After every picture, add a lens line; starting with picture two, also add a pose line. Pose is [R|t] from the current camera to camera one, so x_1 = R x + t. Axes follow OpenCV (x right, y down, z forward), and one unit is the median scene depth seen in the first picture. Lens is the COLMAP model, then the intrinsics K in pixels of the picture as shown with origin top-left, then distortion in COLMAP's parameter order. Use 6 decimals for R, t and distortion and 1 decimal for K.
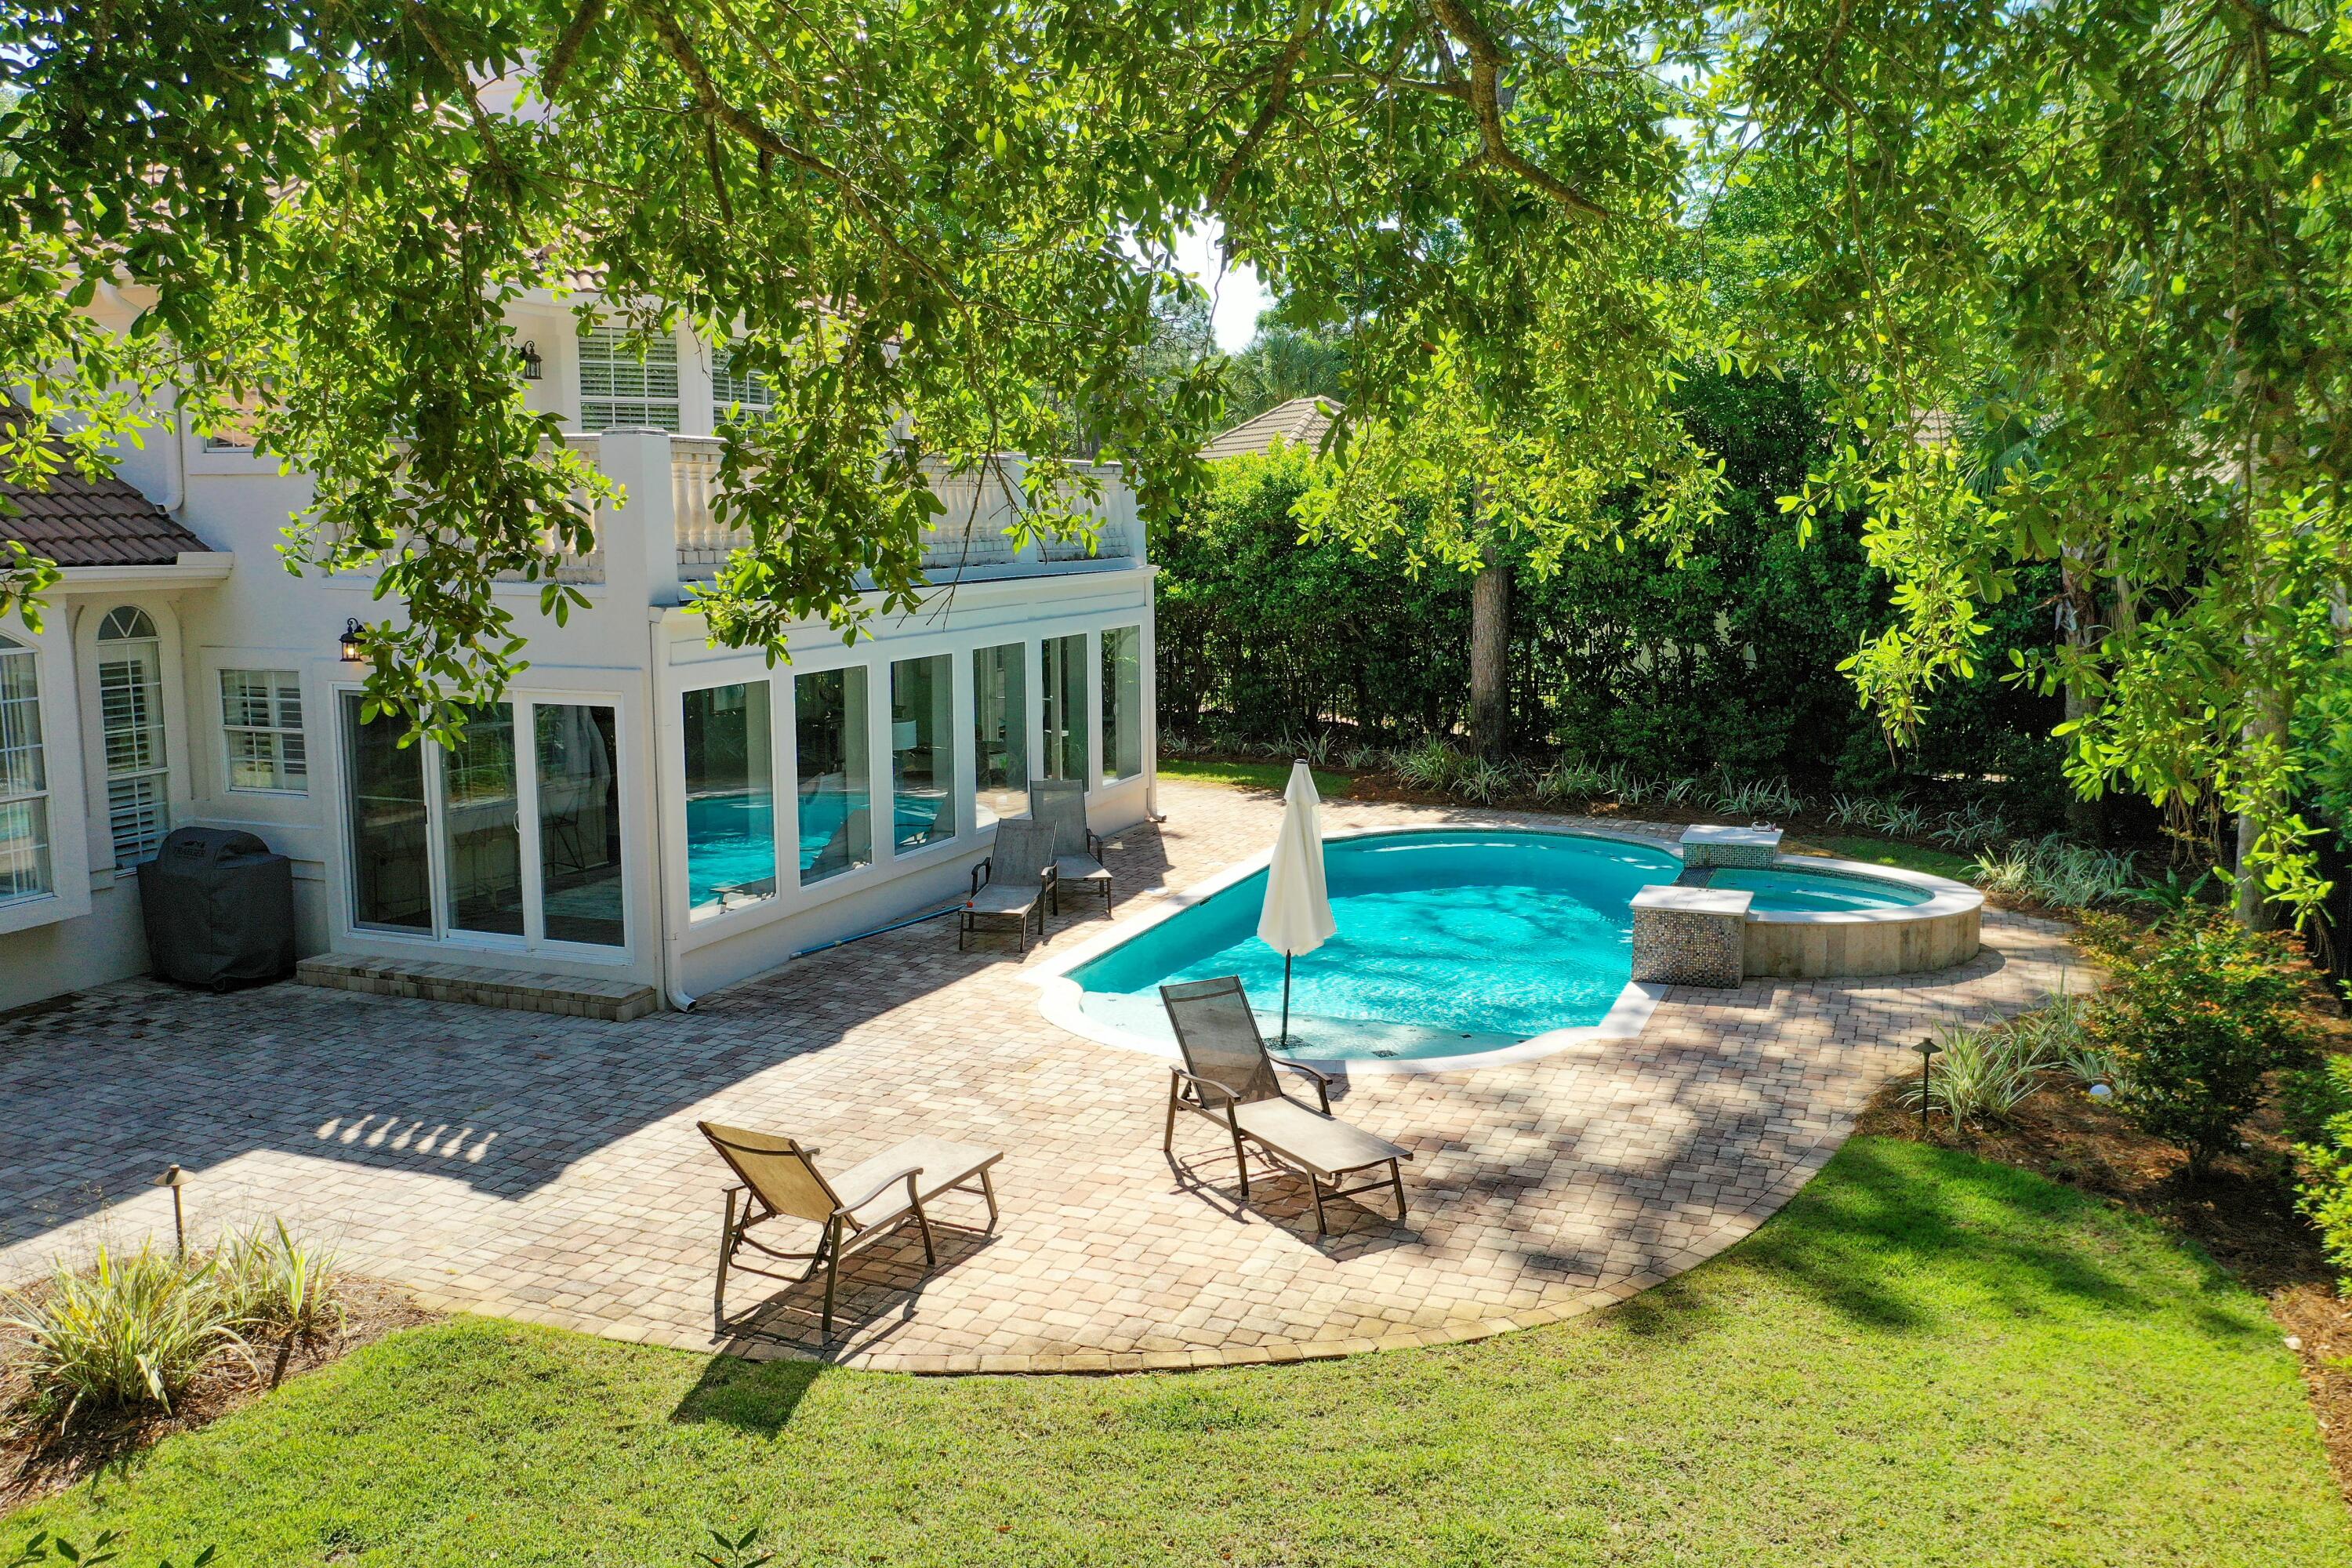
lens RADIAL K [[1892.4, 0, 1176.0], [0, 1892.4, 784.0], [0, 0, 1]] dist [-0.008029, 0.001354]
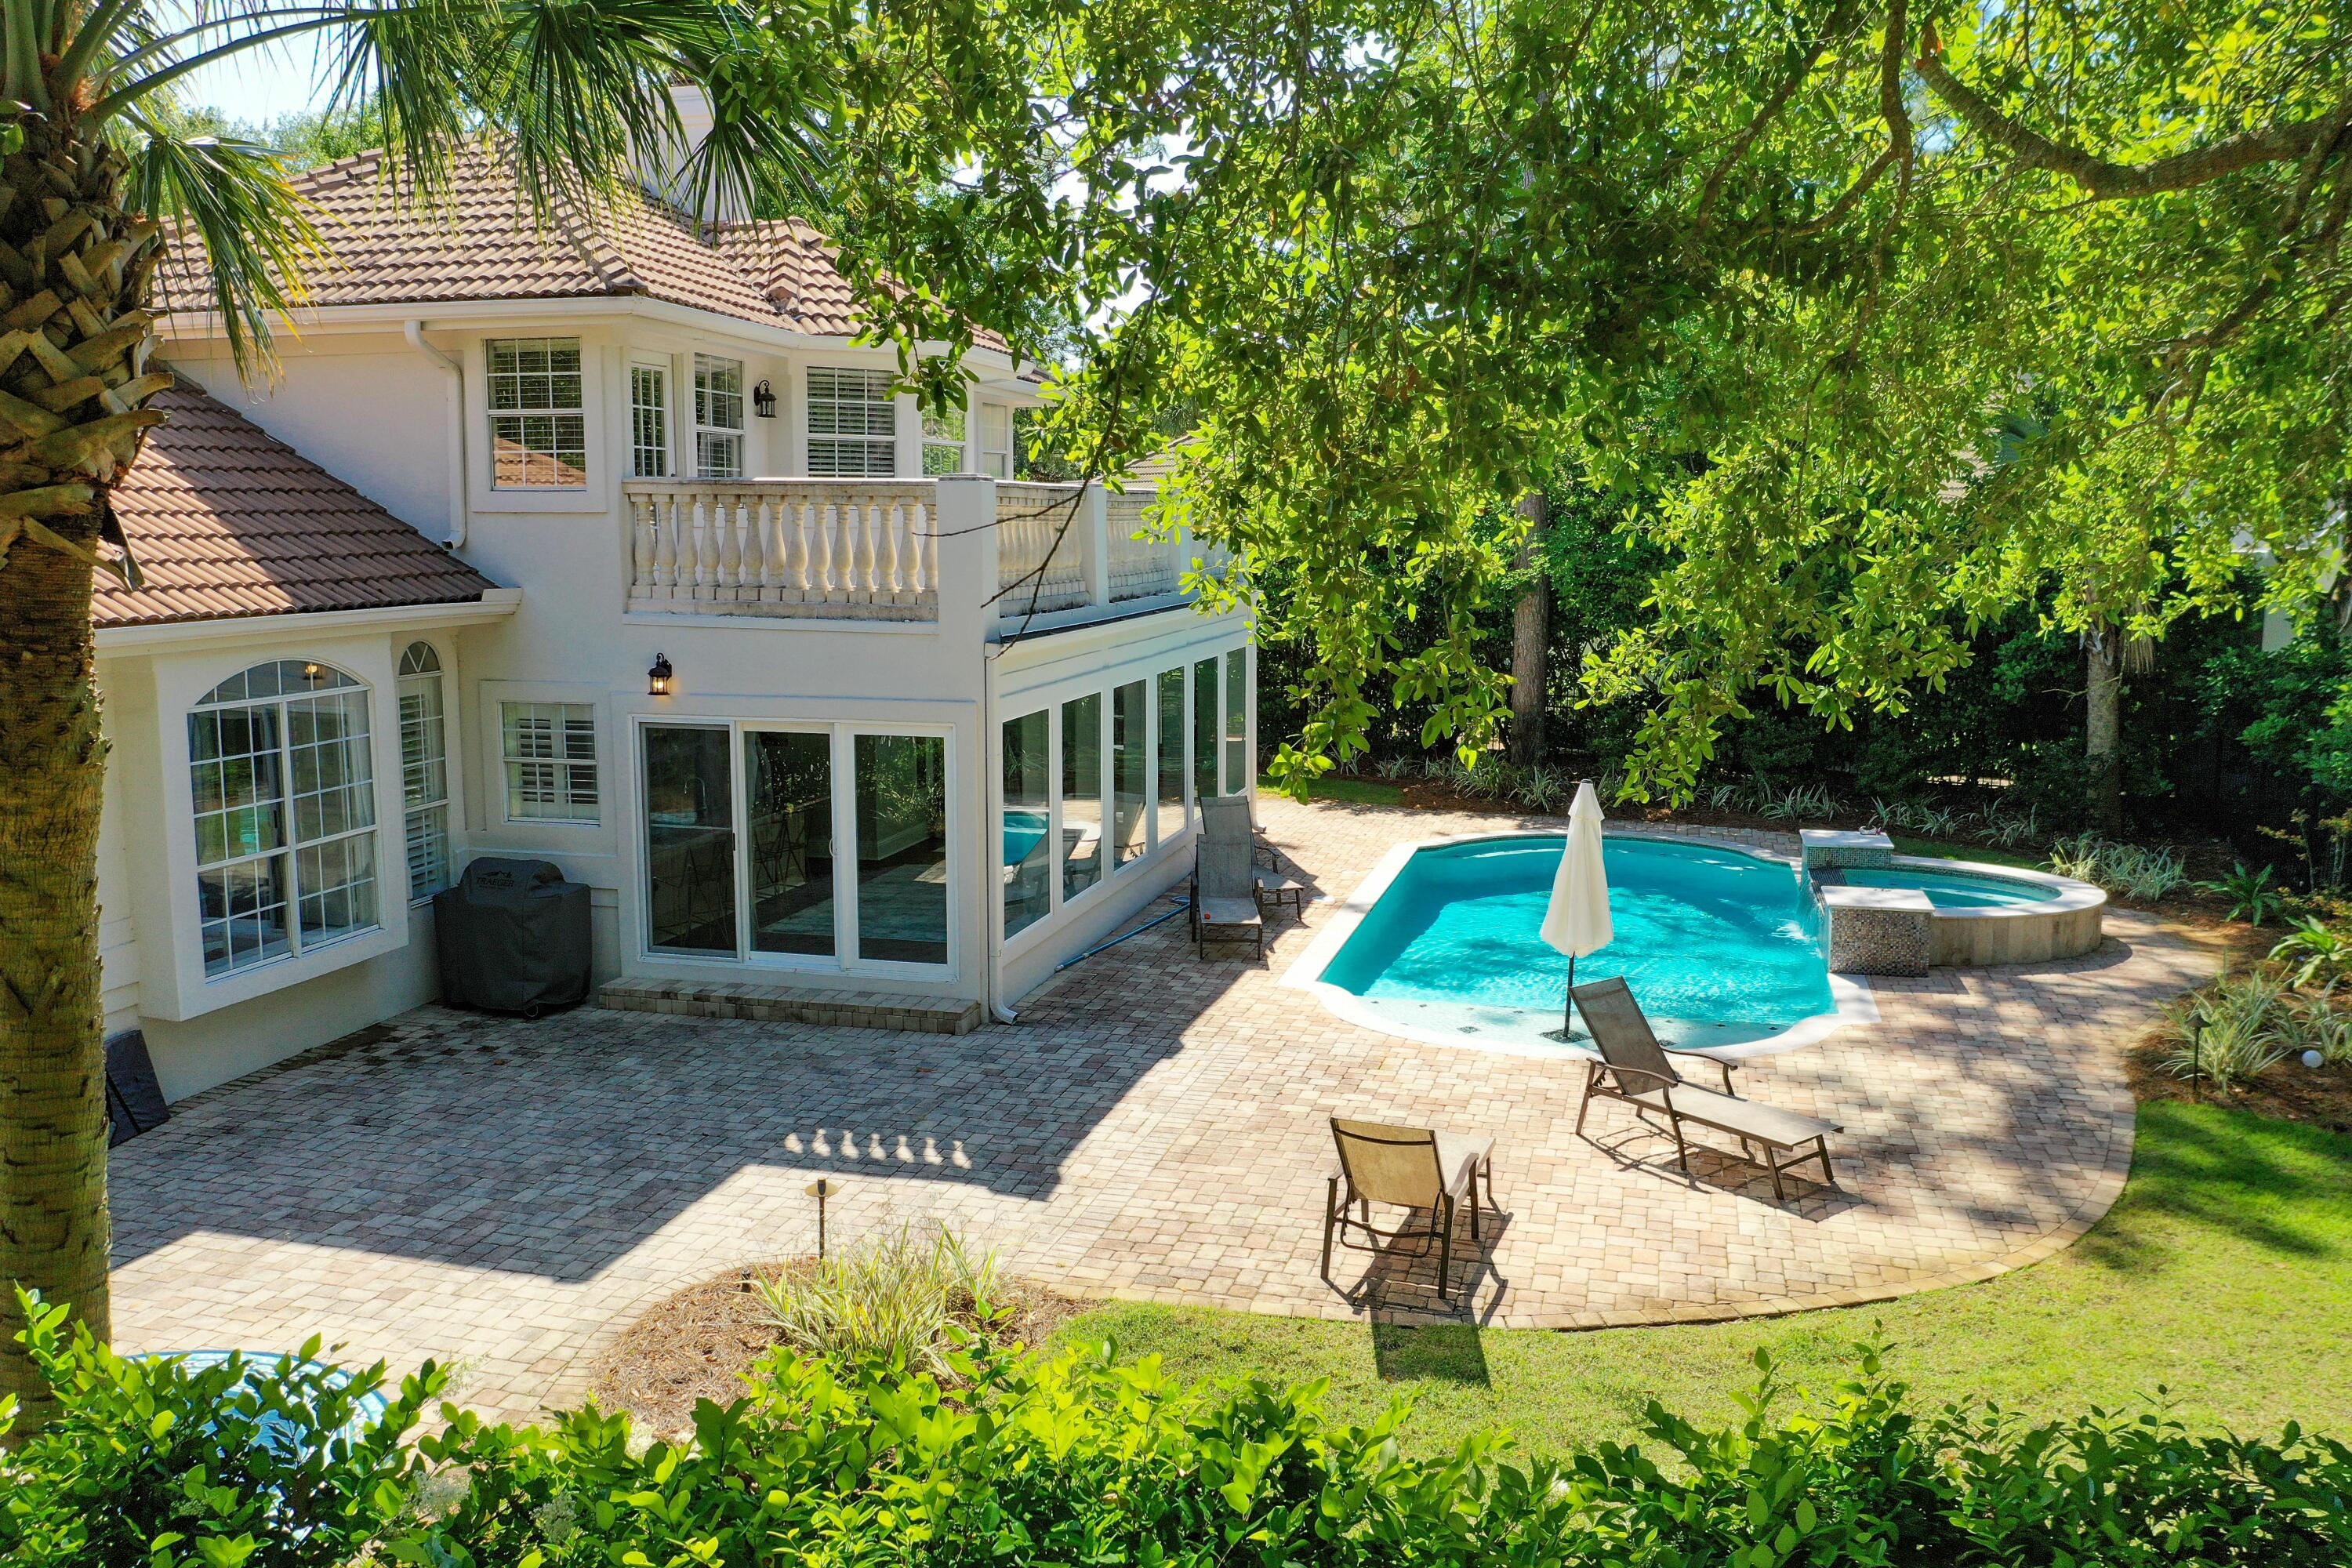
lens RADIAL K [[1896.3, 0, 1176.0], [0, 1896.3, 784.0], [0, 0, 1]] dist [0.002722, -0.004749]
pose [[0.991616, -0.012213, 0.128643, -0.373880], [0.012098, 0.999925, 0.001679, -0.018648], [-0.128654, -0.000109, 0.991690, -0.085016]]
